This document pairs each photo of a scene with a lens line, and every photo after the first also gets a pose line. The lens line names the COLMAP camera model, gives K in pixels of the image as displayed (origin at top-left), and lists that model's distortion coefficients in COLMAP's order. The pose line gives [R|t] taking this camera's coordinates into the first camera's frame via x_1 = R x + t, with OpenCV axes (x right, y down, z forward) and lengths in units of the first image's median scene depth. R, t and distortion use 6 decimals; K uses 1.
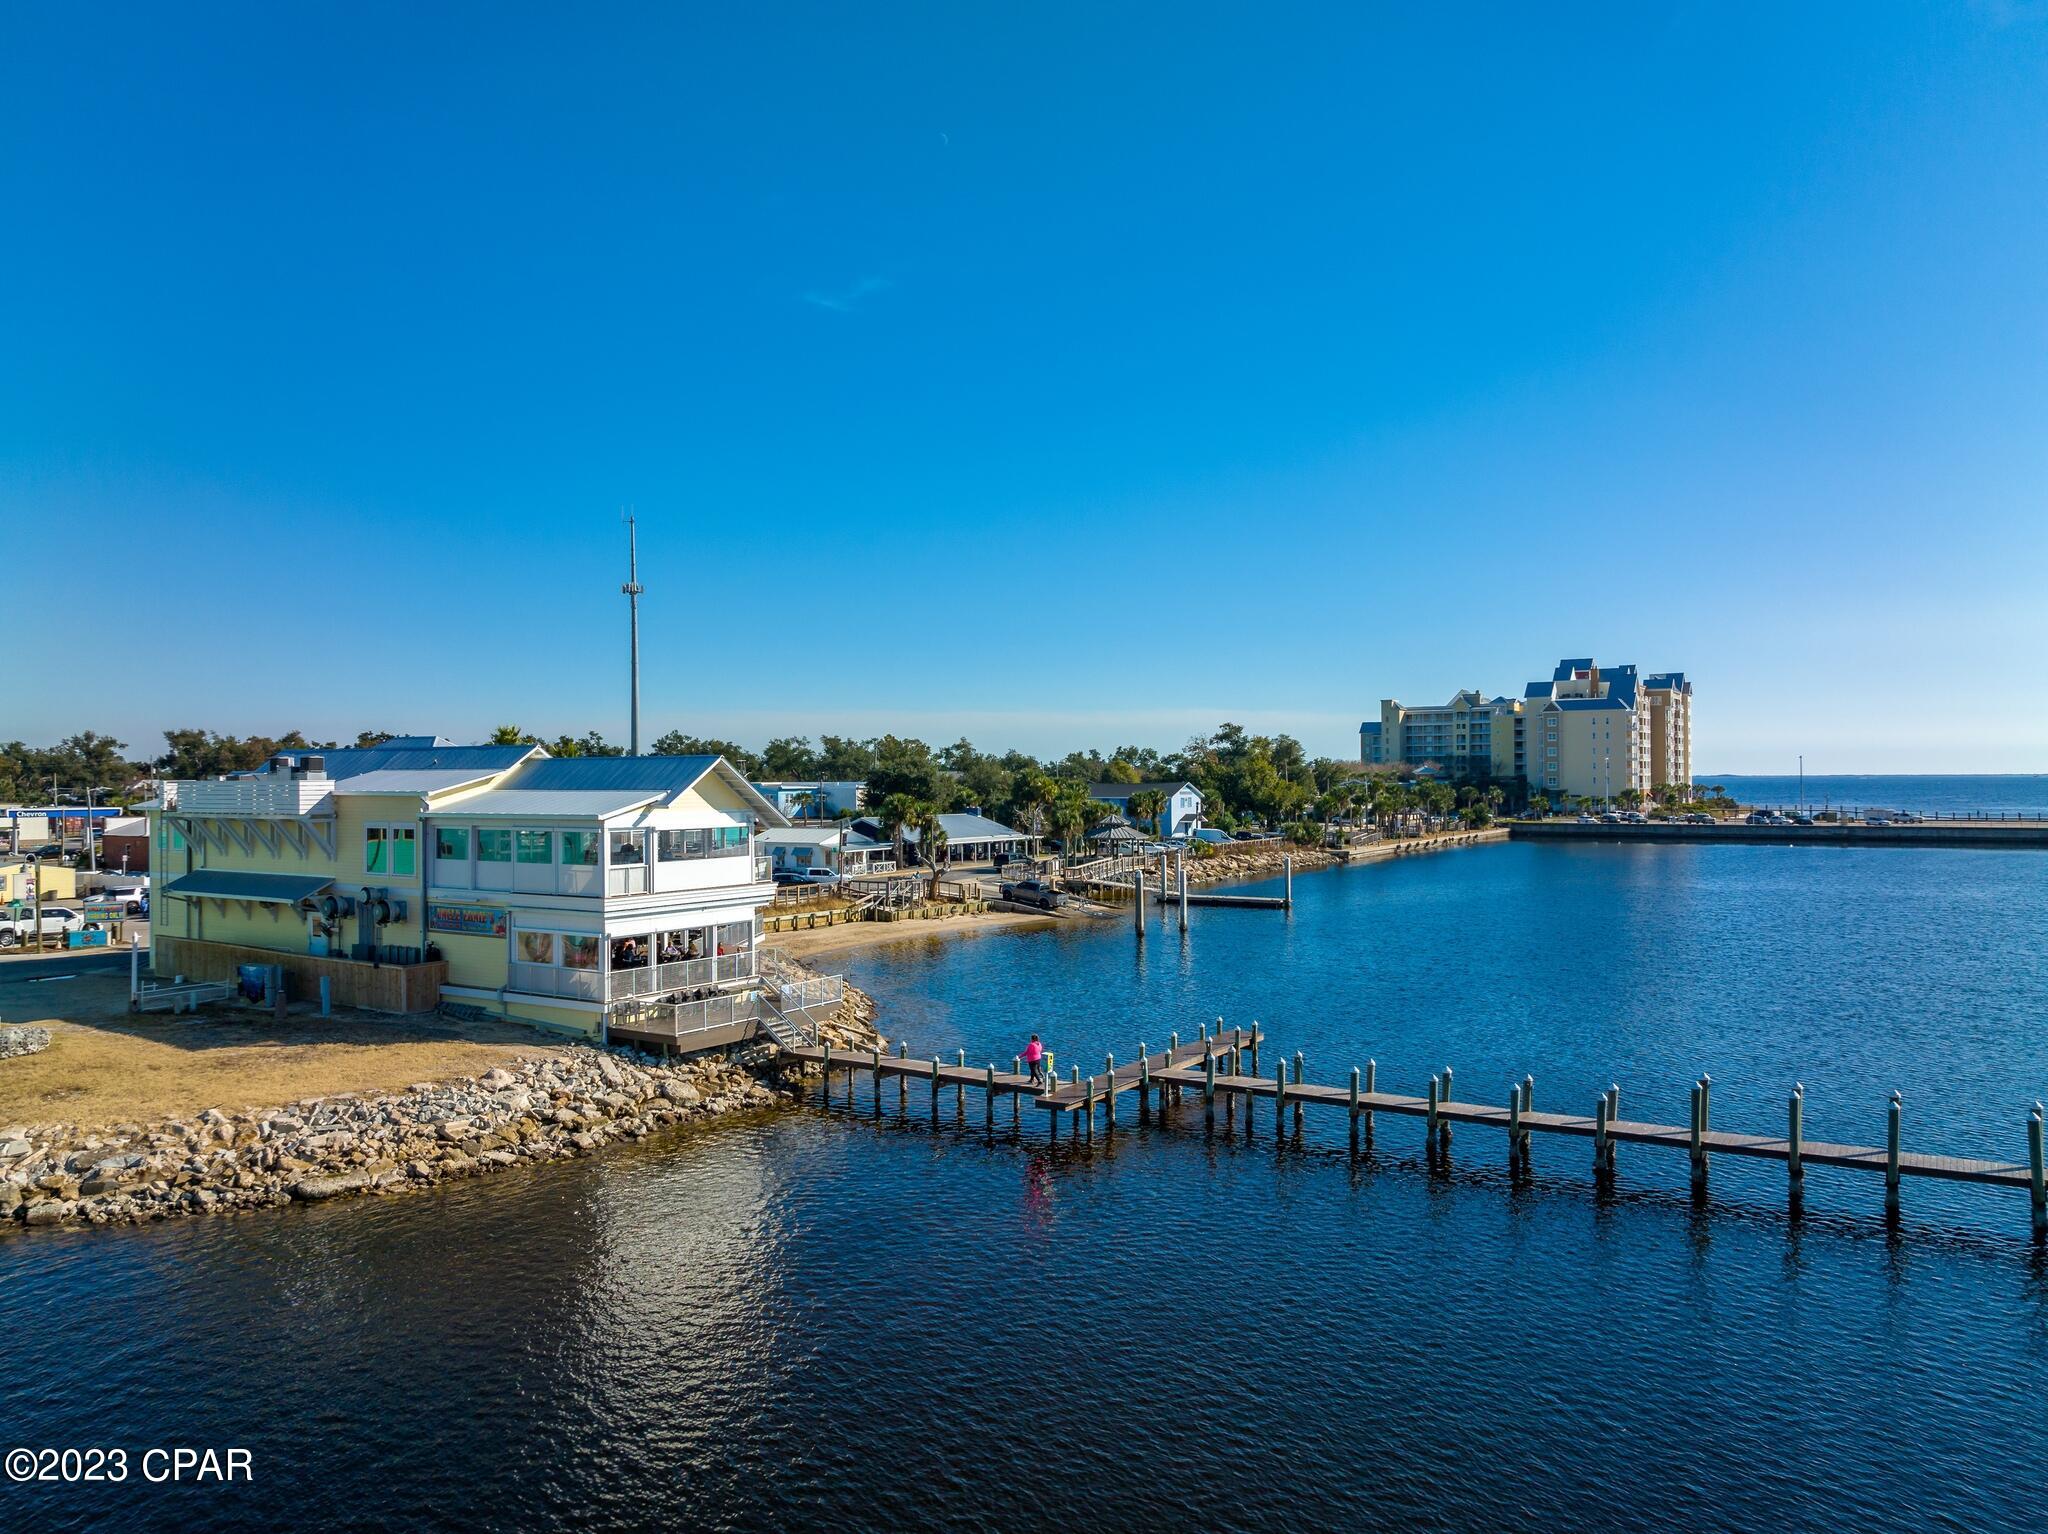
lens RADIAL K [[1439.4, 0, 1024.0], [0, 1439.4, 767.0], [0, 0, 1]] dist [-0.025133, 0.001861]
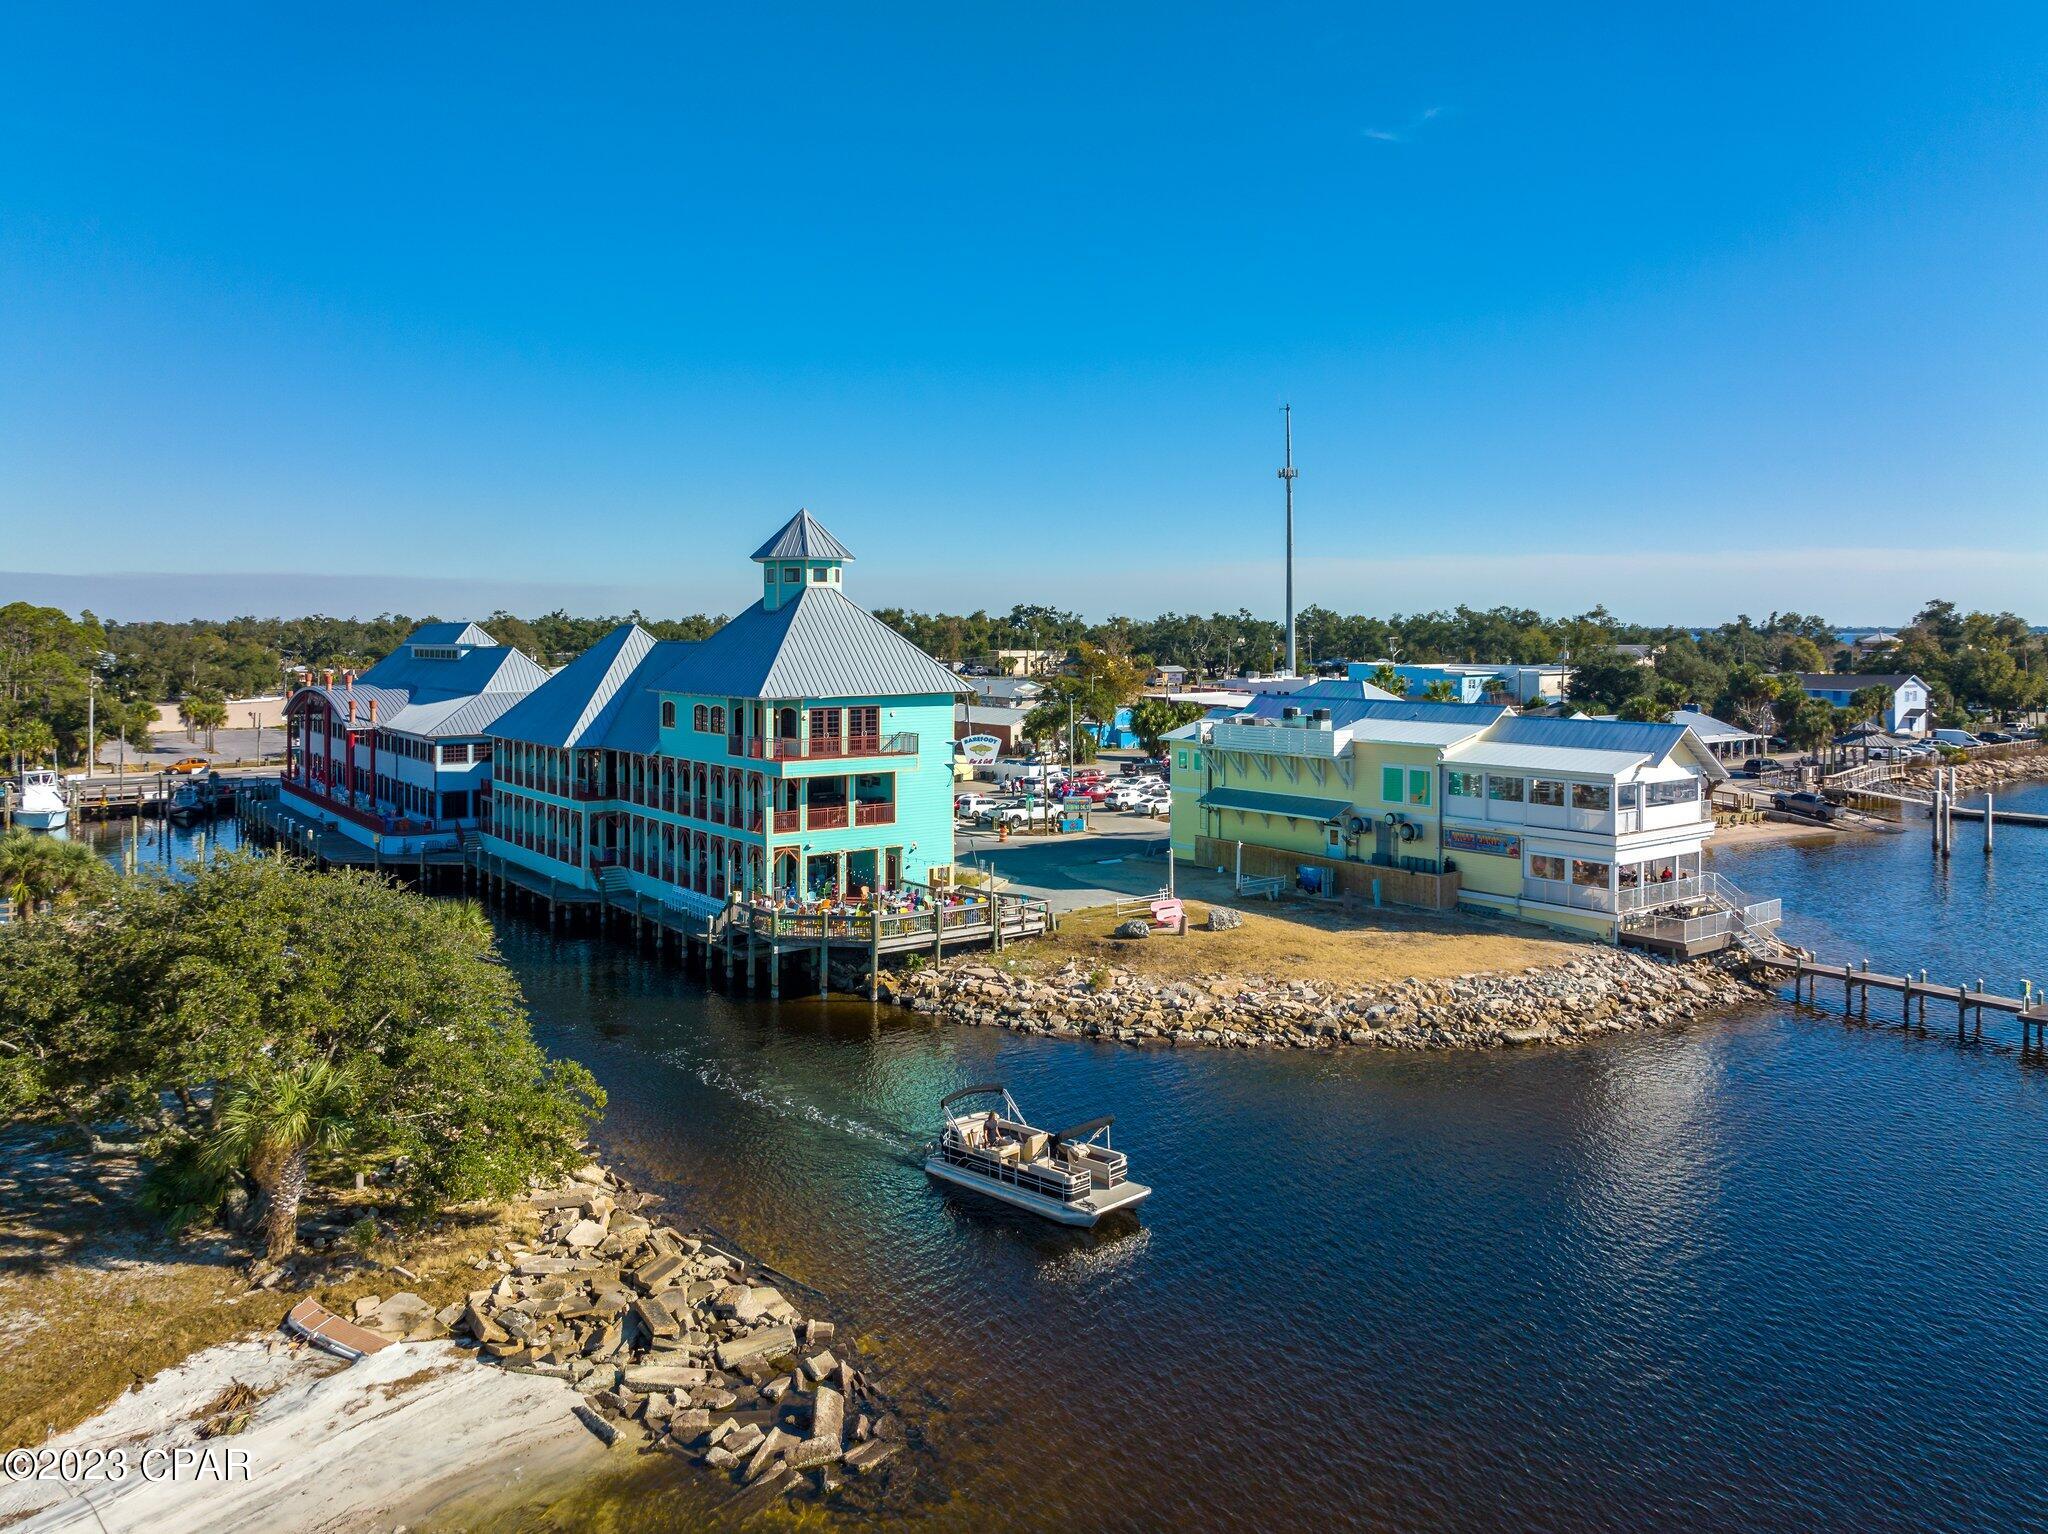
lens RADIAL K [[1525.7, 0, 1026.4], [0, 1525.7, 586.8], [0, 0, 1]] dist [-0.028364, -0.004858]
pose [[0.934203, -0.007677, -0.356659, -0.264503], [0.001106, 0.999826, -0.018624, -0.102299], [0.356739, 0.017005, 0.934049, -0.466094]]
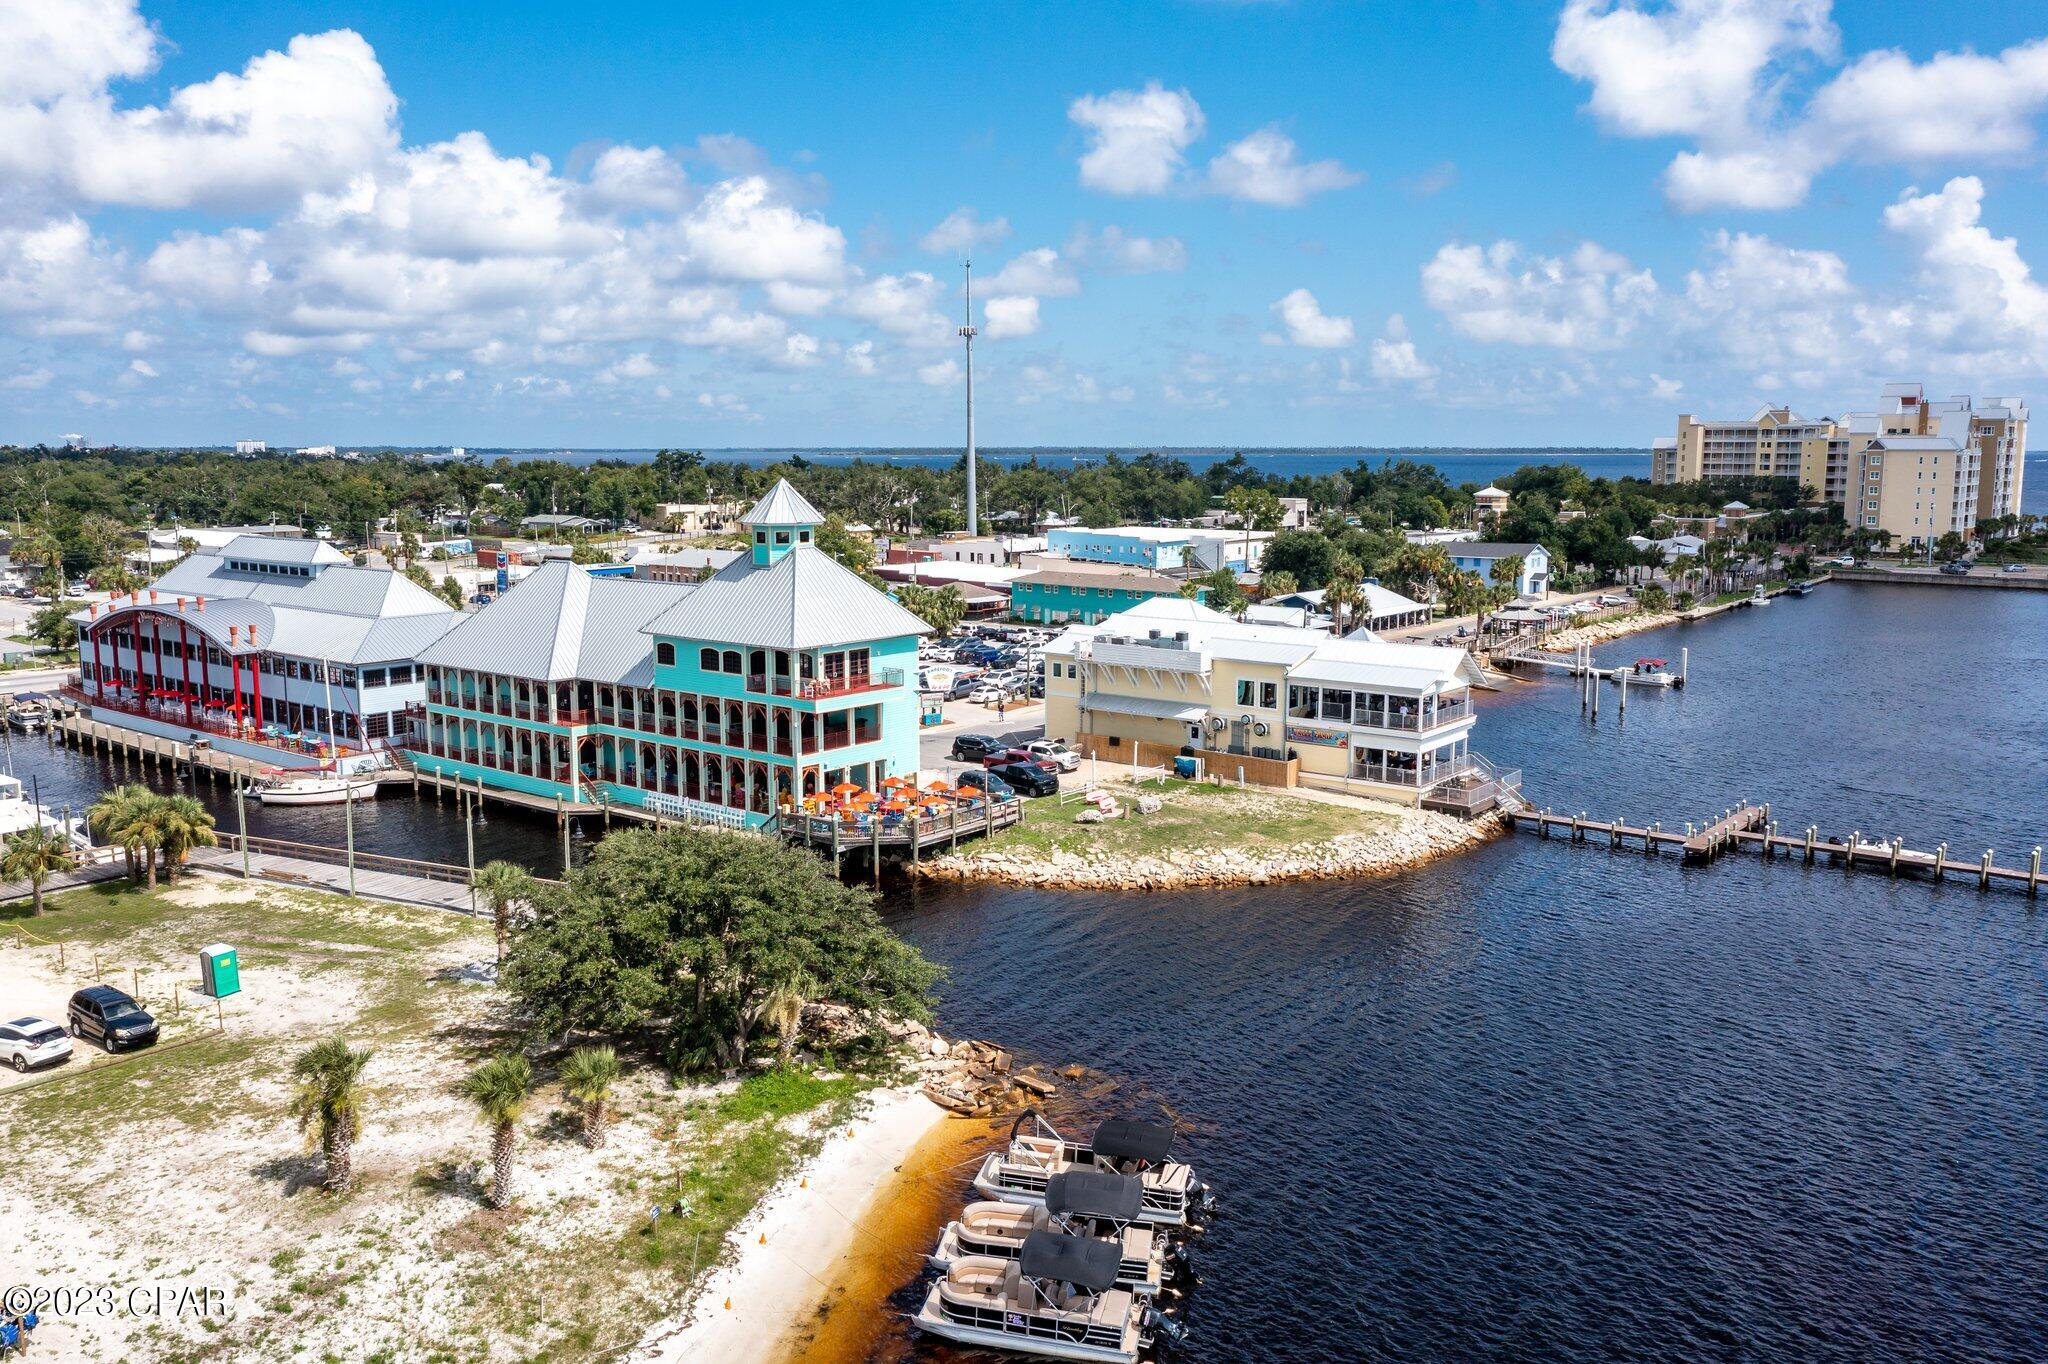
lens RADIAL K [[1651.7, 0, 1024.0], [0, 1651.7, 682.0], [0, 0, 1]] dist [-0.001423, 0.000949]
pose [[0.995157, 0.020211, -0.096195, -0.532715], [-0.005277, 0.988207, 0.153033, -0.265385], [0.098154, -0.151785, 0.983528, -1.020669]]
